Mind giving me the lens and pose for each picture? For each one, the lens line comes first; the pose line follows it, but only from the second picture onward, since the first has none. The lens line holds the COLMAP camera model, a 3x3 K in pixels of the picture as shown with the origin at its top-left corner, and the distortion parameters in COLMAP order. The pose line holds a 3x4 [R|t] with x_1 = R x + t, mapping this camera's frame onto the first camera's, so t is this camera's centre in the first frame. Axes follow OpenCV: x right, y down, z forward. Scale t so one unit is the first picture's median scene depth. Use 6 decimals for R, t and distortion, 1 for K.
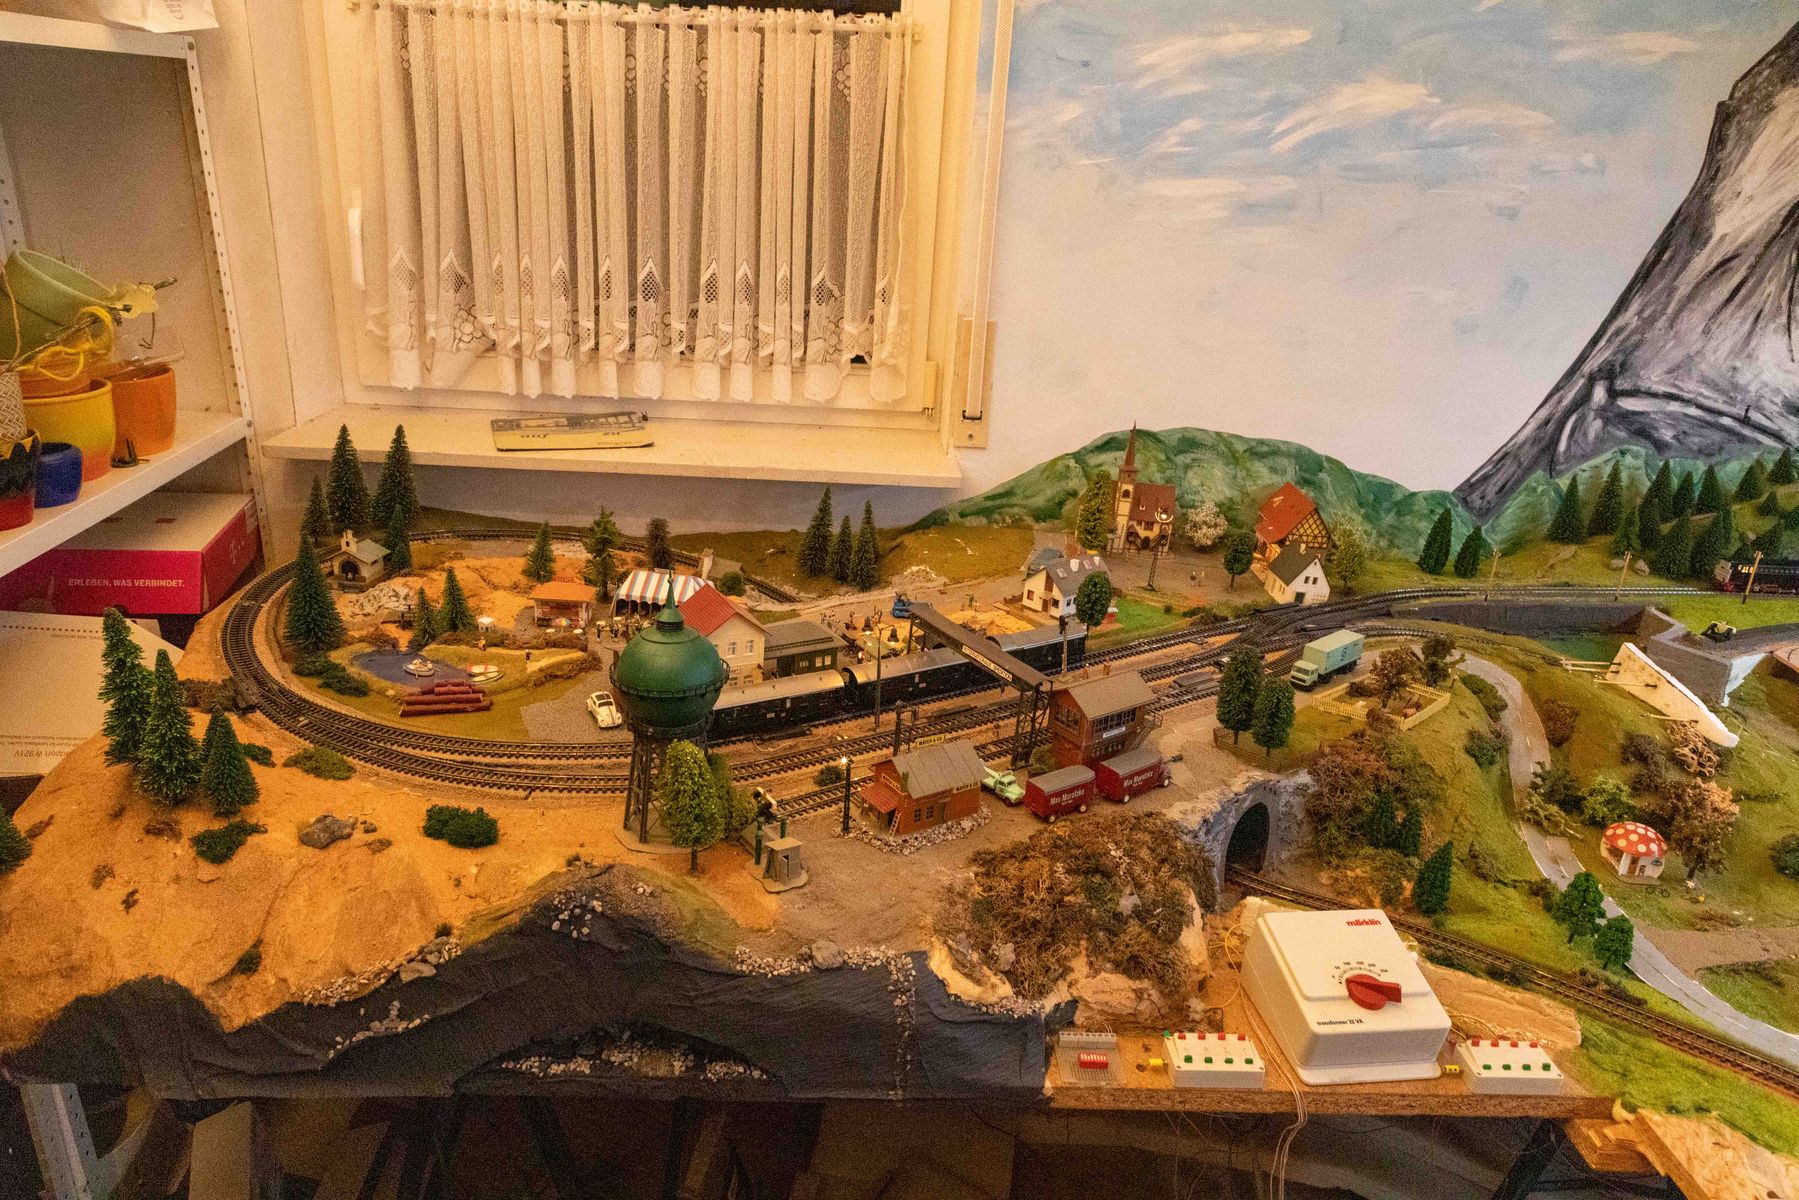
lens RADIAL K [[1211.8, 0, 899.5], [0, 1211.8, 600.0], [0, 0, 1]] dist [0.001066, 0.001592]
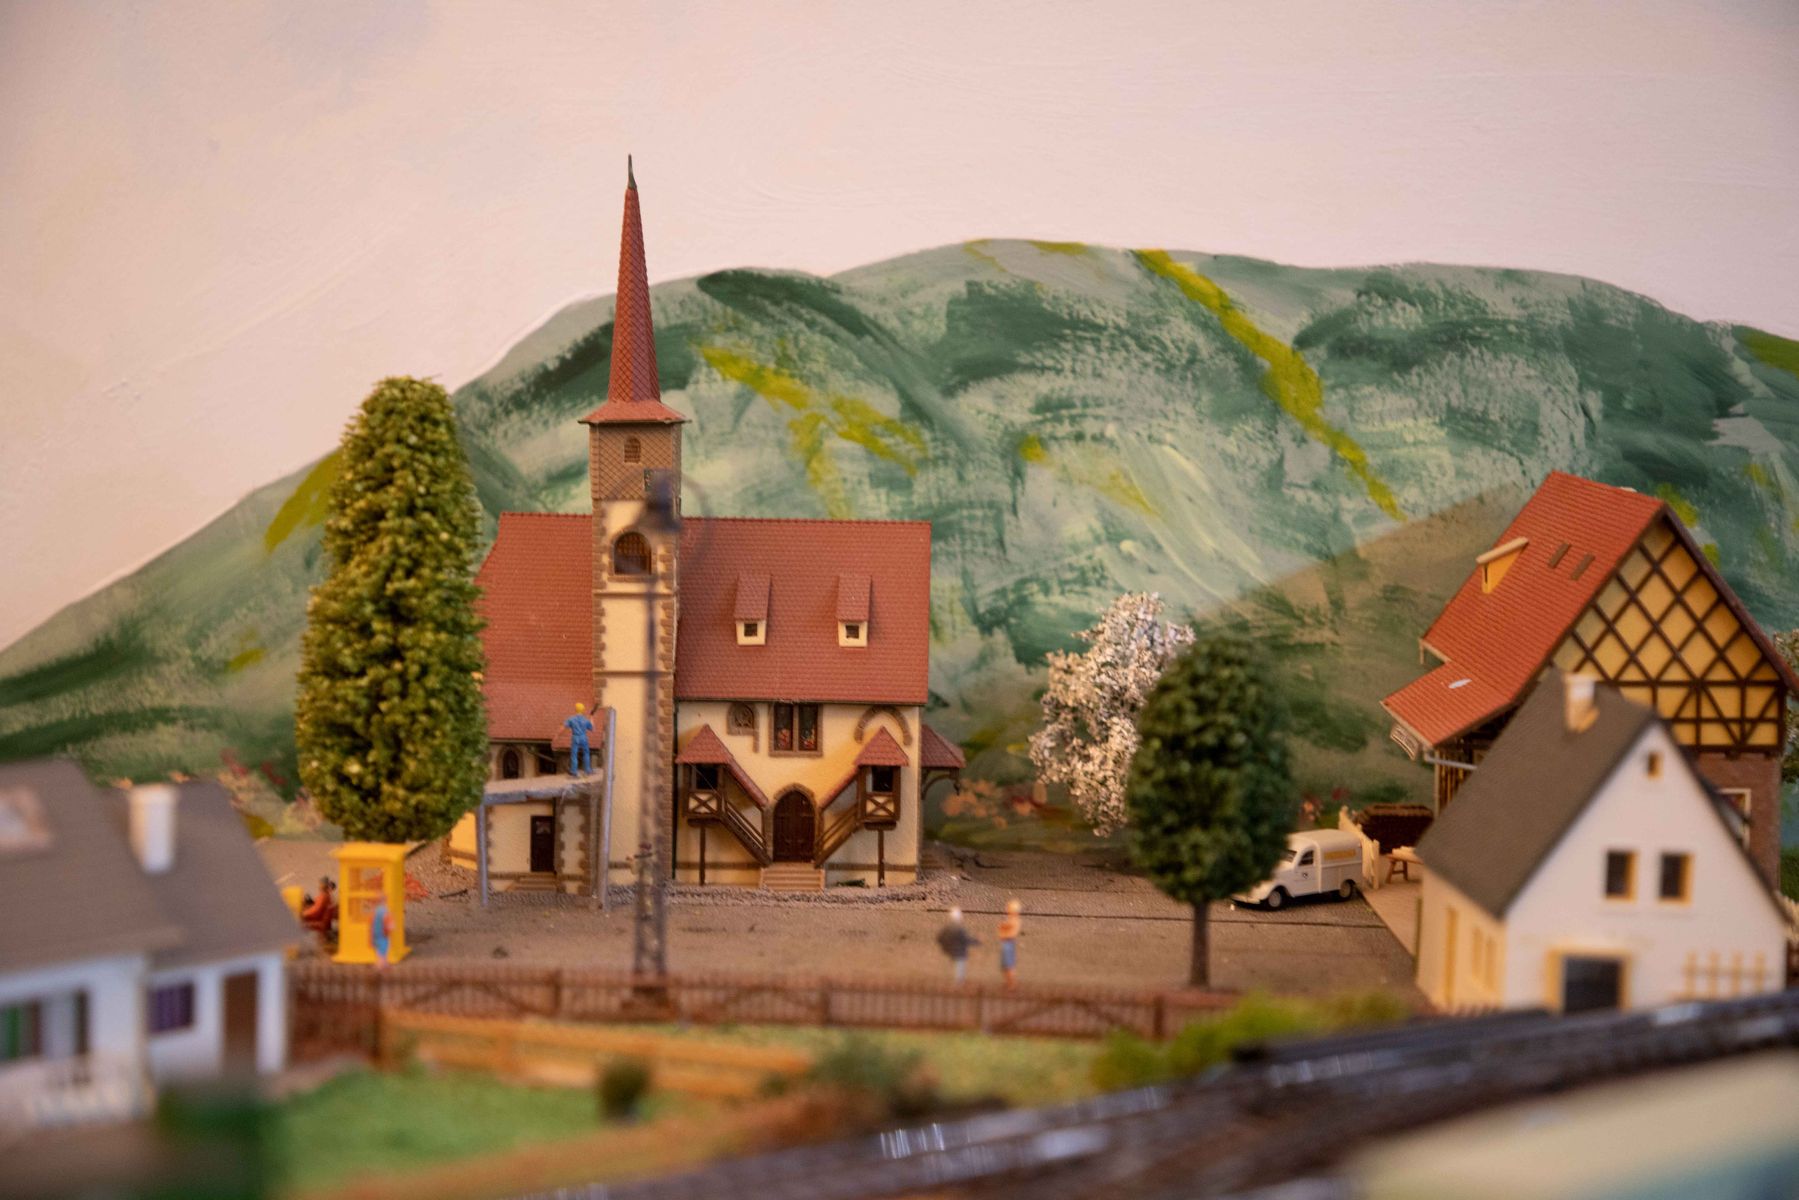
lens RADIAL K [[3011.7, 0, 899.5], [0, 3011.7, 600.0], [0, 0, 1]] dist [0.247247, 0.070326]
pose [[0.996114, -0.083095, -0.029196, 0.230978], [0.071719, 0.957686, -0.278738, 0.048508], [0.051123, 0.275561, 0.959923, 0.539913]]
